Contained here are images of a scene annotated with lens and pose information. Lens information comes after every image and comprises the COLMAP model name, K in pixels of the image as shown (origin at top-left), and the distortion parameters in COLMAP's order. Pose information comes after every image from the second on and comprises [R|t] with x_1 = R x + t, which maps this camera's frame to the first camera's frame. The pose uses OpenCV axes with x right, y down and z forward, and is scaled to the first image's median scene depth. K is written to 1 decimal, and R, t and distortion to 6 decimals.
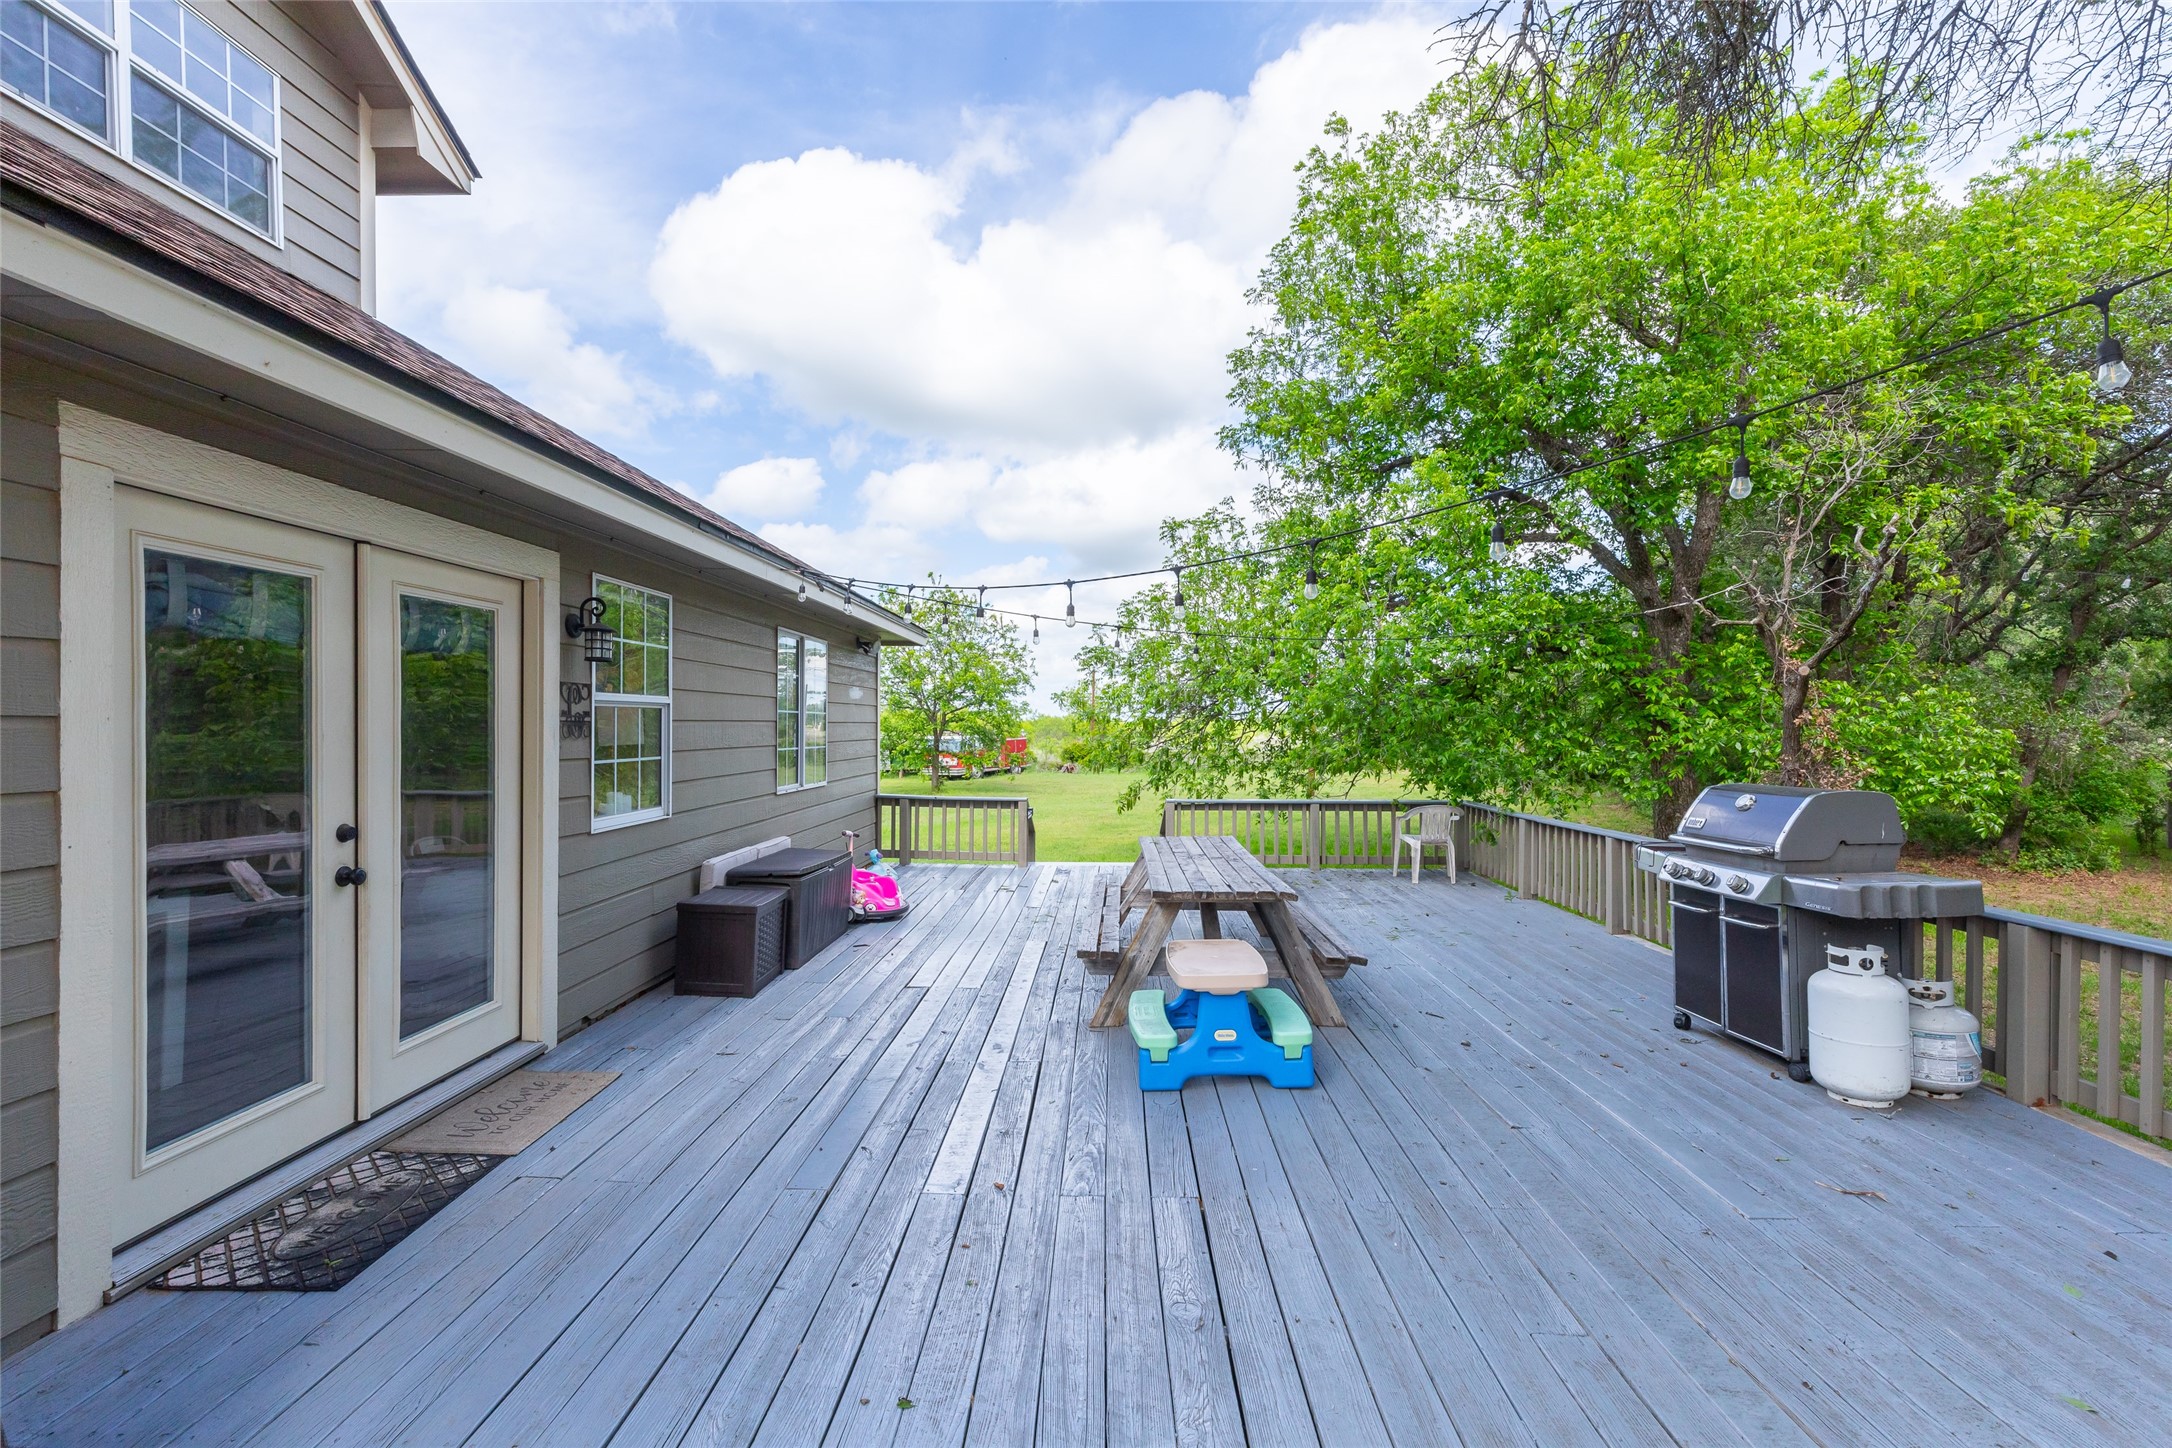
lens RADIAL K [[984.6, 0, 1085.7], [0, 984.6, 732.0], [0, 0, 1]] dist [0.002214, -0.000571]
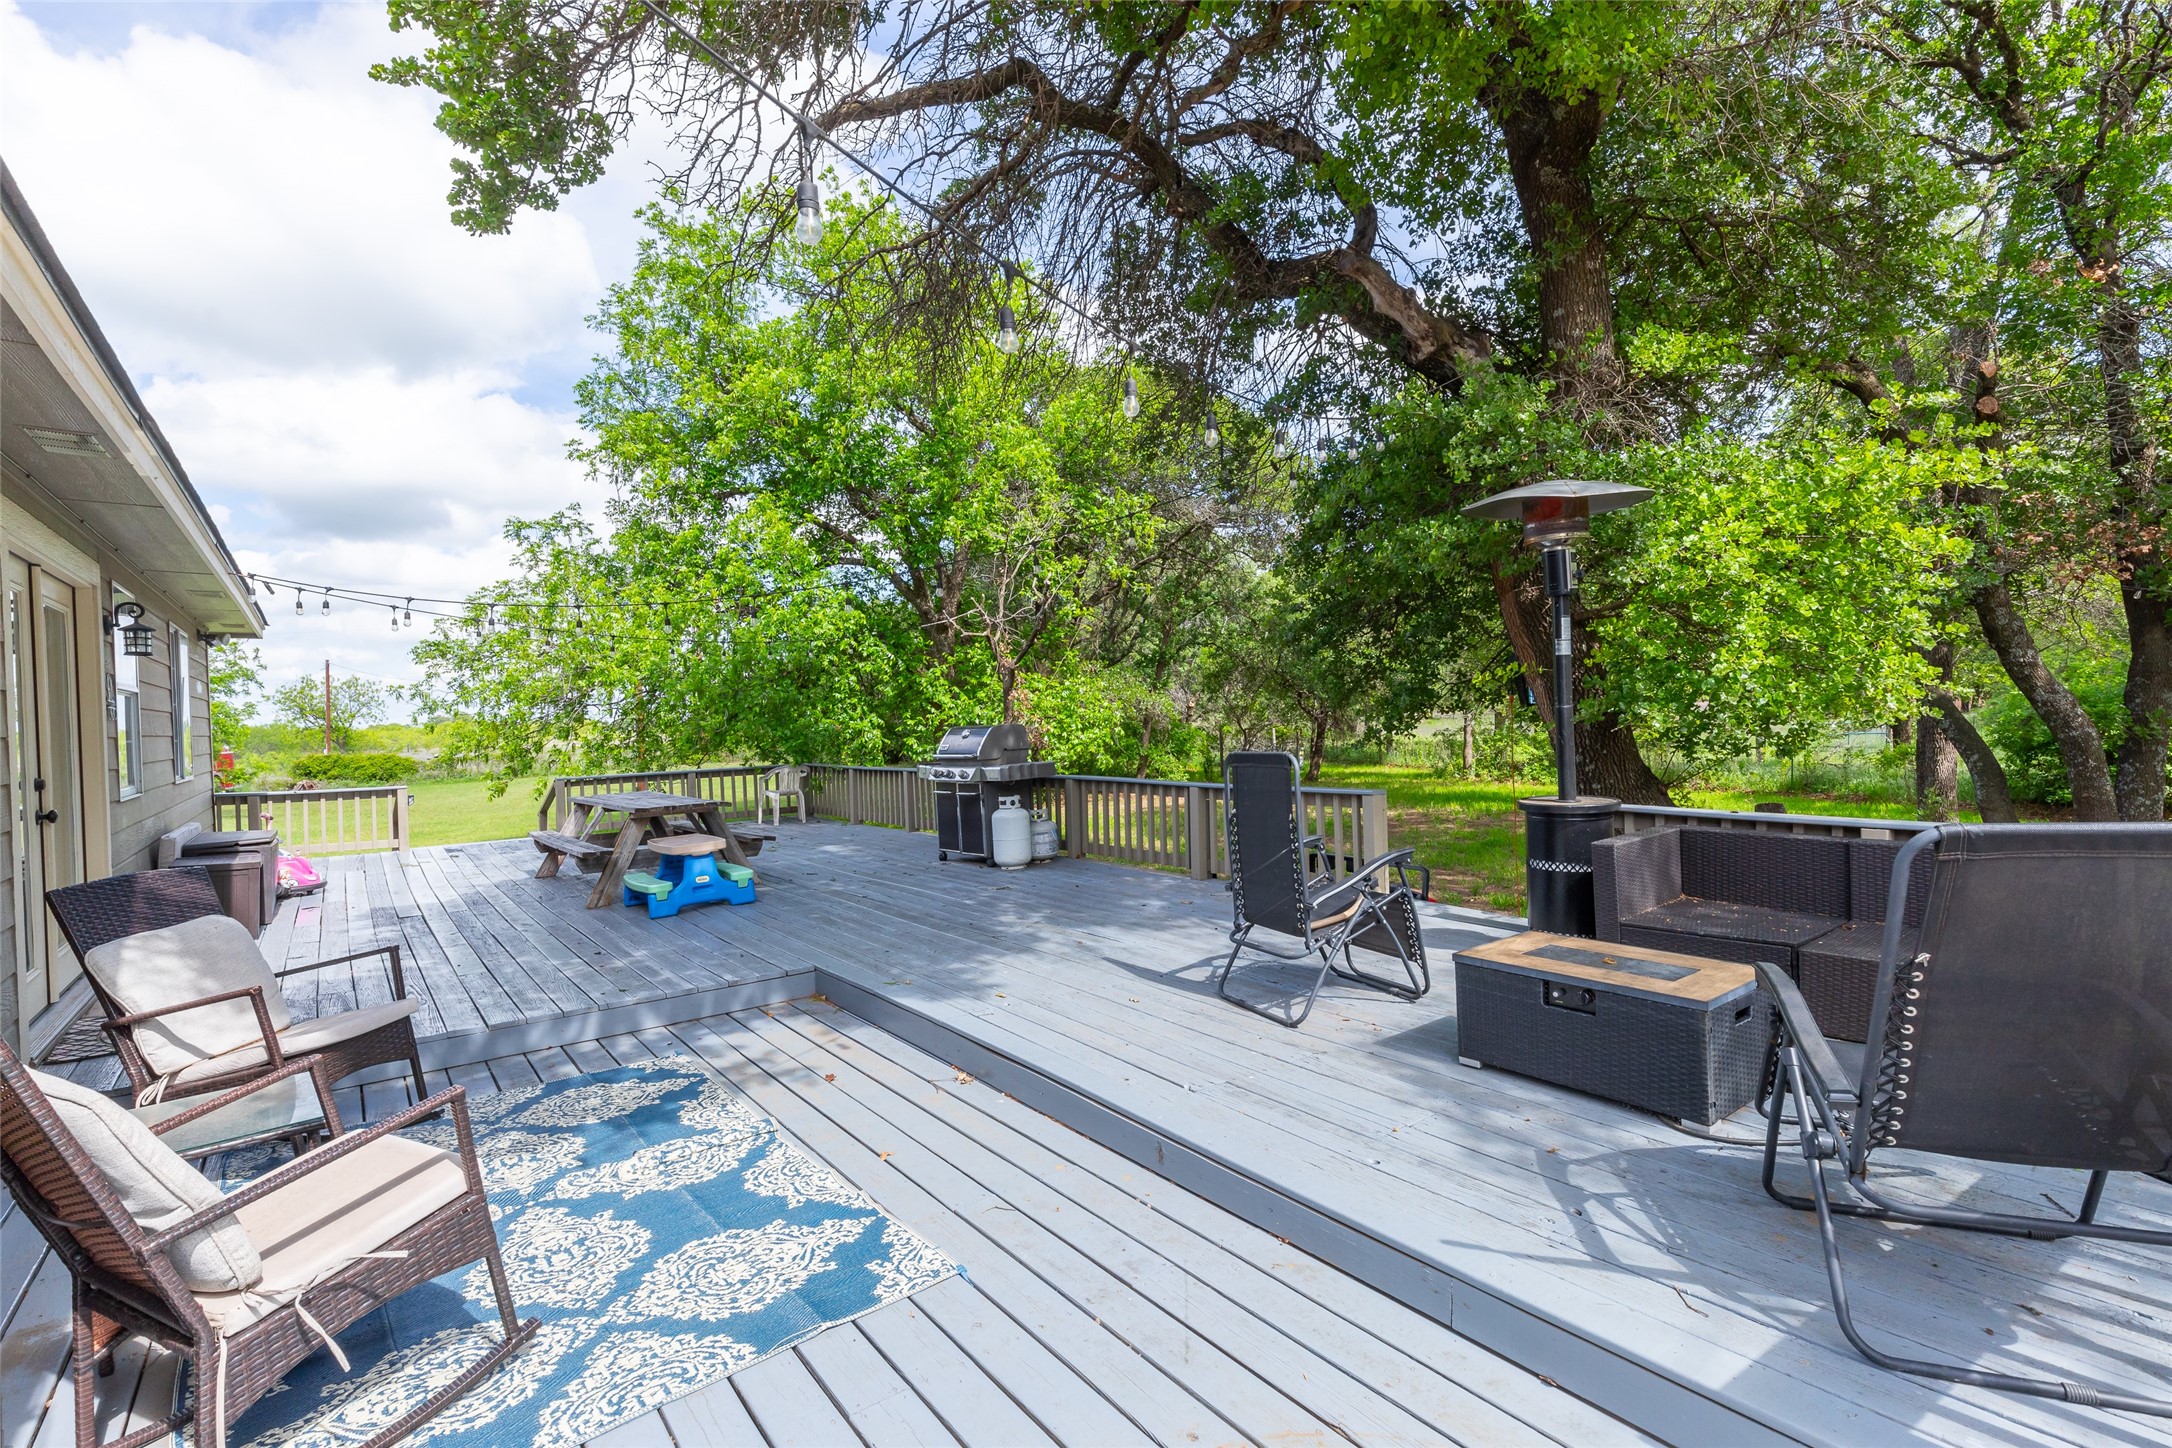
lens RADIAL K [[984.6, 0, 1087.9], [0, 984.6, 724.7], [0, 0, 1]] dist [0.002214, -0.000571]
pose [[0.782577, -0.034618, 0.621590, -0.140464], [0.036420, 0.999289, 0.009801, 0.017880], [-0.621487, 0.014968, 0.783281, -0.271612]]
